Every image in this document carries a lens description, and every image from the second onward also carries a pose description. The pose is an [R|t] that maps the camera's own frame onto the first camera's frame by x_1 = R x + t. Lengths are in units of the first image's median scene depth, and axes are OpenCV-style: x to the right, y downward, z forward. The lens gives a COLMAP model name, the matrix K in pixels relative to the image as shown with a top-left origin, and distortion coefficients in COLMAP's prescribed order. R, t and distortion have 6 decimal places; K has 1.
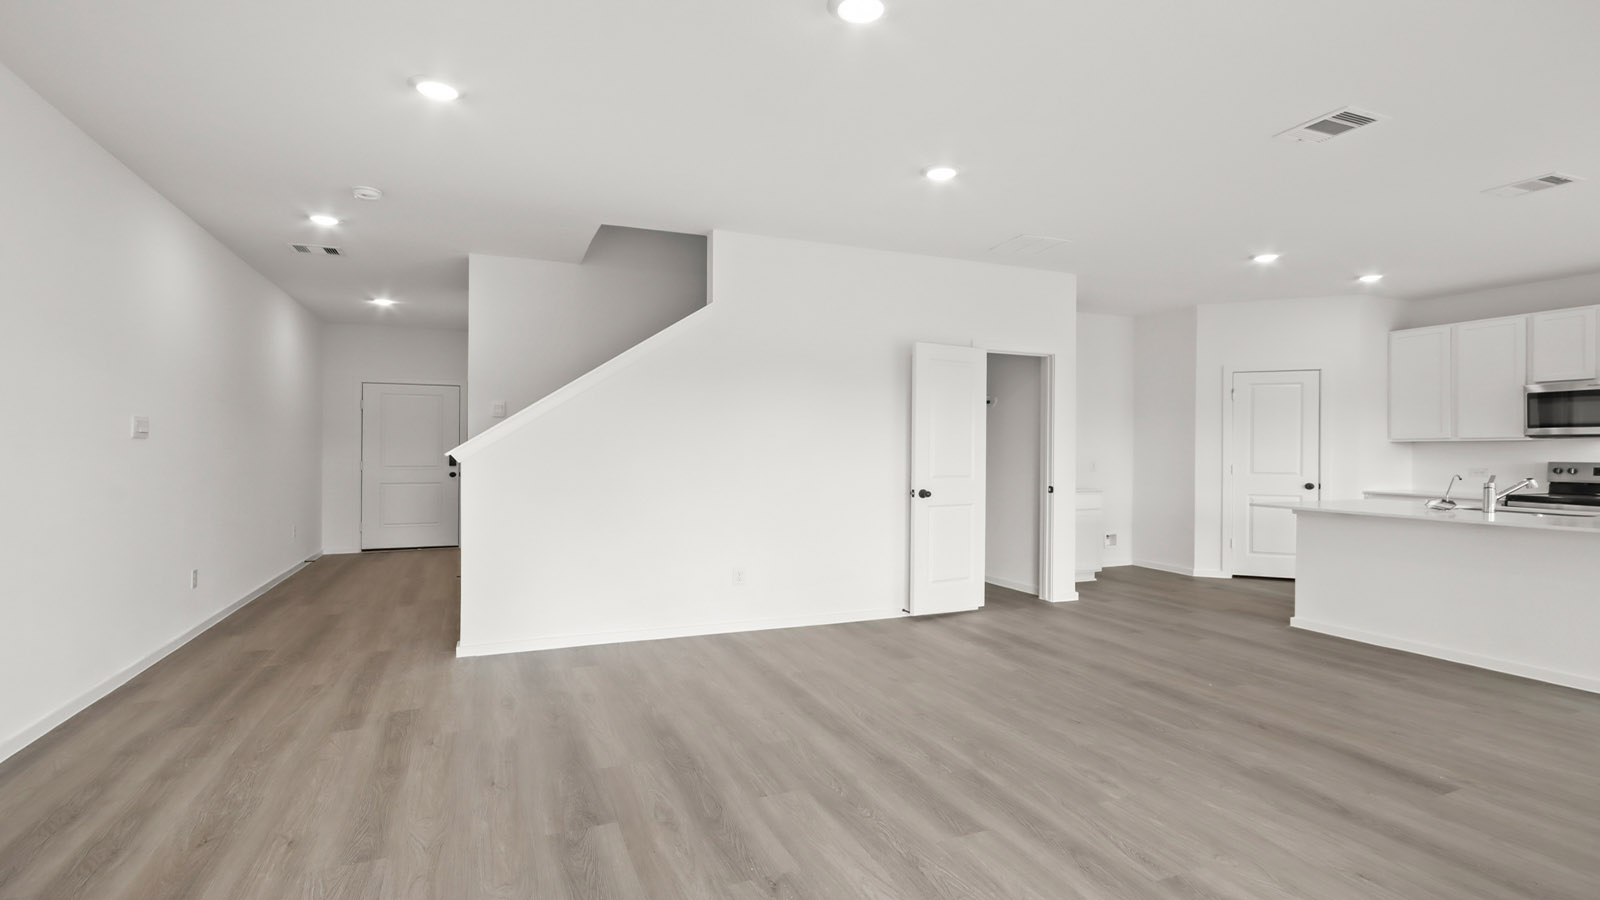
lens RADIAL K [[729.1, 0, 797.6], [0, 729.1, 449.5], [0, 0, 1]] dist [-0.009981, -0.000578]
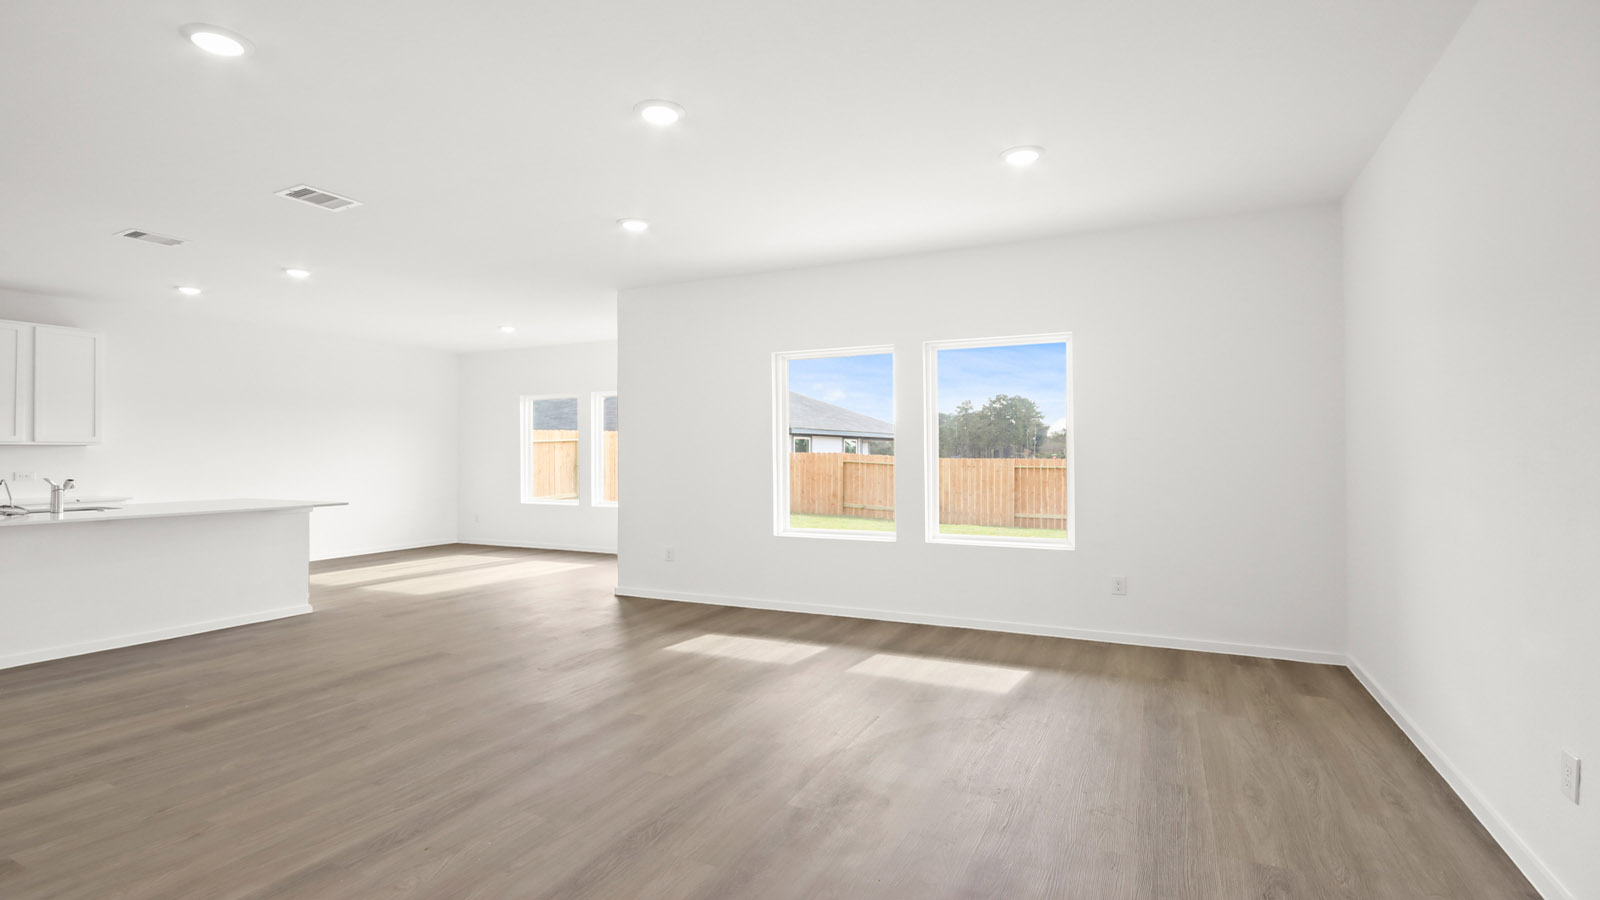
lens RADIAL K [[729.1, 0, 797.6], [0, 729.1, 449.5], [0, 0, 1]] dist [-0.009981, -0.000578]
pose [[-0.649800, 0.003593, 0.760097, -0.745836], [-0.002012, 0.999977, -0.006447, -0.000563], [-0.760103, -0.005719, -0.649778, 1.170928]]
